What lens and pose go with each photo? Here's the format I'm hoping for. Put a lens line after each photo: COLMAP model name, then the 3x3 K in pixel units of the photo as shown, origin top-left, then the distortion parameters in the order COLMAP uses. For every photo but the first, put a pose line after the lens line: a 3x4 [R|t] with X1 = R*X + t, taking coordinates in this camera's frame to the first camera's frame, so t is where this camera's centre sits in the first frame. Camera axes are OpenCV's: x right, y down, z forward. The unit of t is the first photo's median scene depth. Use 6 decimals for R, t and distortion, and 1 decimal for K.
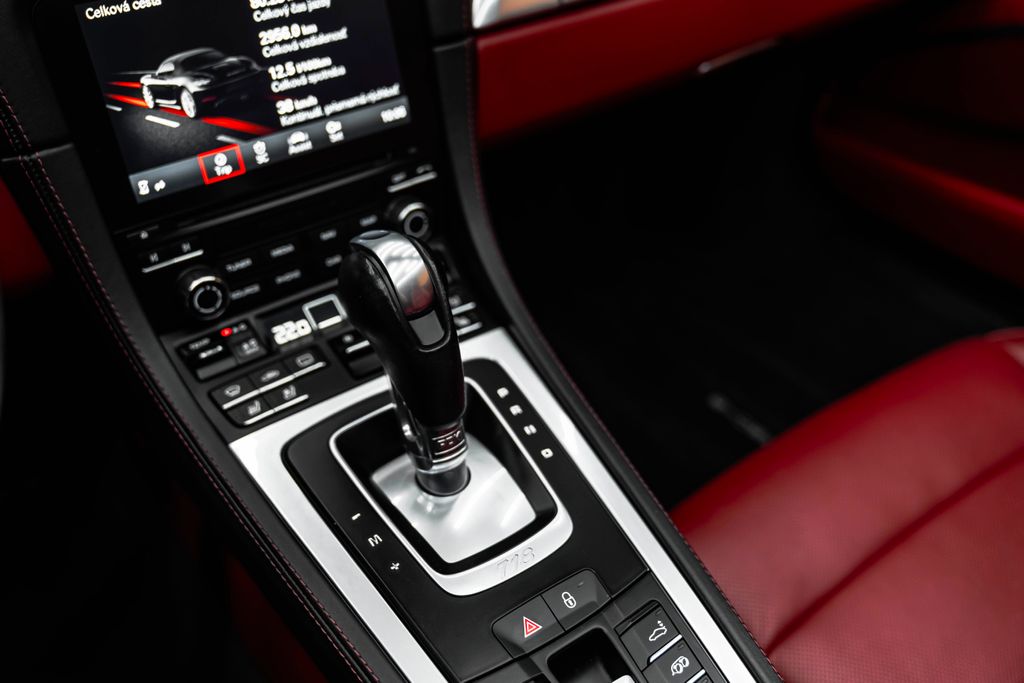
lens RADIAL K [[1039.0, 0, 511.3], [0, 1039.0, 346.0], [0, 0, 1]] dist [-0.001161, 0.000000]
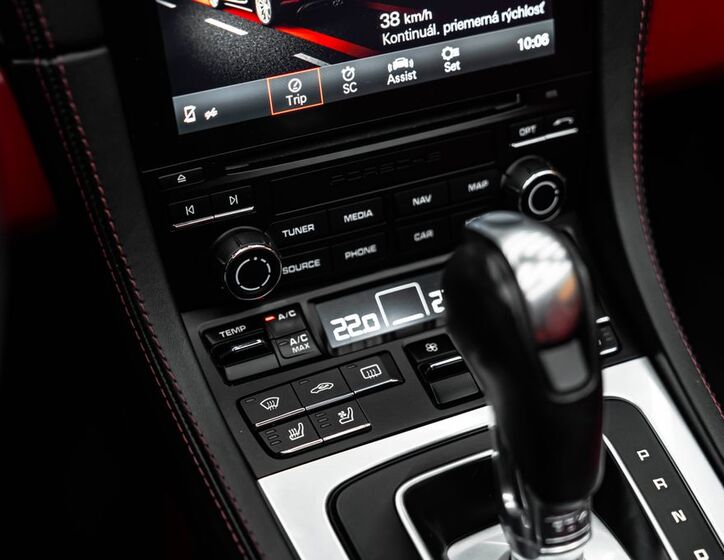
lens RADIAL K [[1302.0, 0, 369.1], [0, 1302.0, 284.9], [0, 0, 1]] dist [0.018840, 0.000000]
pose [[0.981255, 0.124737, -0.146901, -0.079419], [-0.125433, 0.992092, 0.004553, -0.052641], [0.146307, 0.013959, 0.989141, 0.113431]]
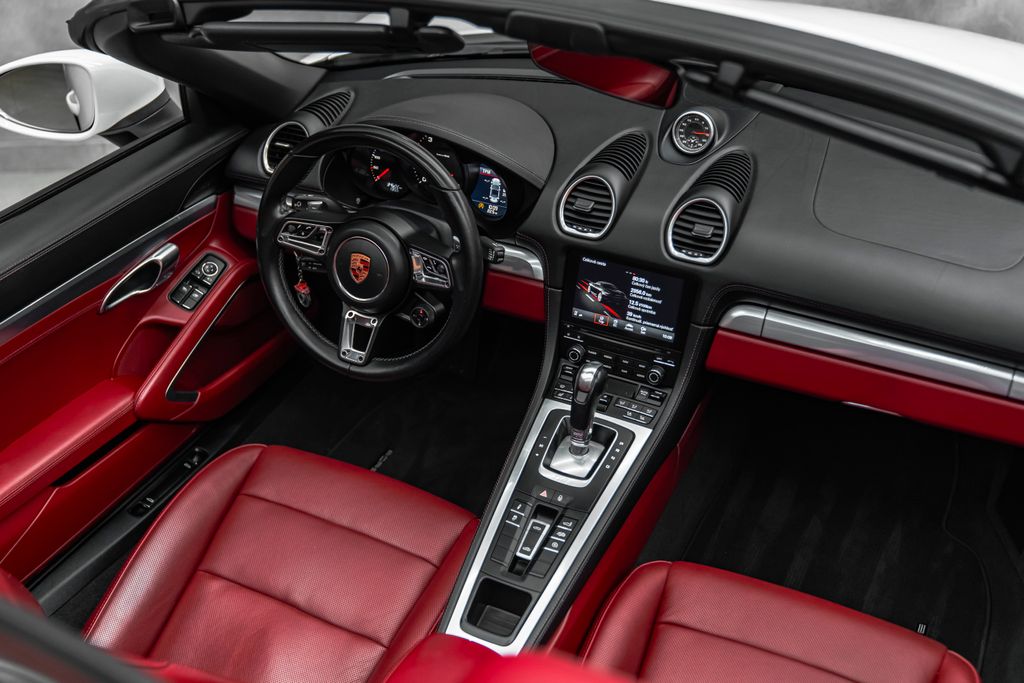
lens RADIAL K [[1155.0, 0, 513.1], [0, 1155.0, 342.4], [0, 0, 1]] dist [0.023665, 0.000000]
pose [[0.467499, 0.499173, -0.729569, 1.989162], [-0.534685, 0.816899, 0.216305, -0.691990], [0.703958, 0.288967, 0.648800, -1.235041]]
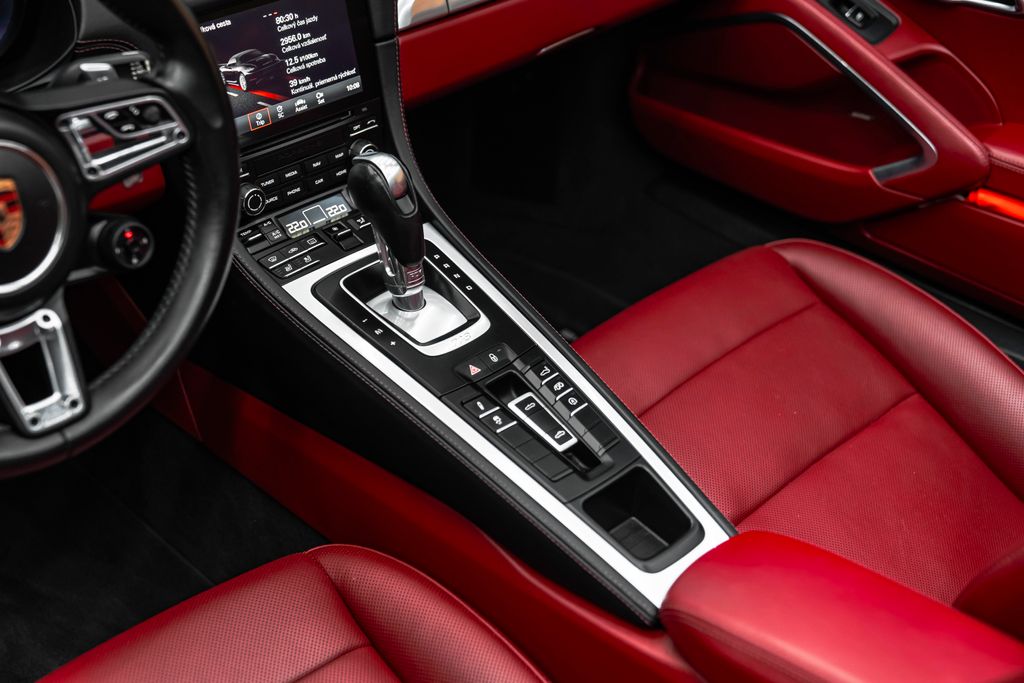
lens RADIAL K [[1521.9, 0, 512.6], [0, 1521.9, 348.4], [0, 0, 1]] dist [0.000747, 0.000000]
pose [[0.984060, -0.056898, 0.168491, -0.315323], [0.066510, 0.996432, -0.051962, 0.335711], [-0.164933, 0.062340, 0.984333, -1.398528]]
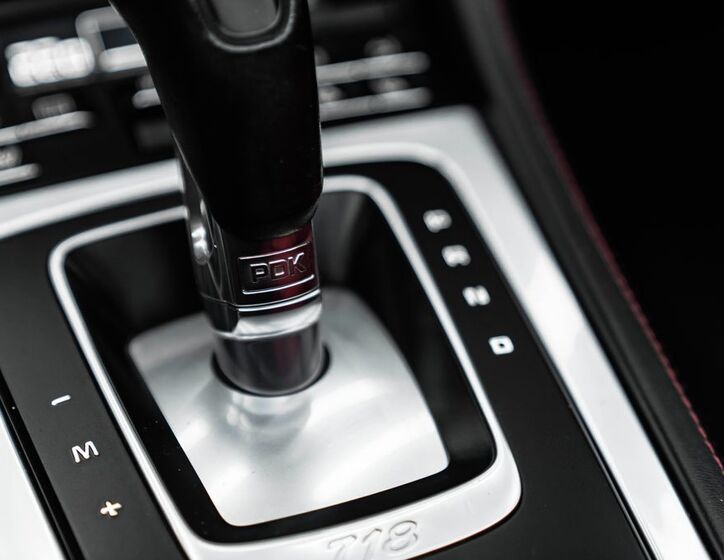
lens RADIAL K [[1597.4, 0, 356.9], [0, 1597.4, 281.7], [0, 0, 1]] dist [-0.052544, 0.000000]
pose [[0.973916, 0.114439, -0.195937, 0.110856], [-0.127615, 0.990244, -0.055958, 0.126925], [0.187622, 0.079503, 0.979019, 0.296849]]
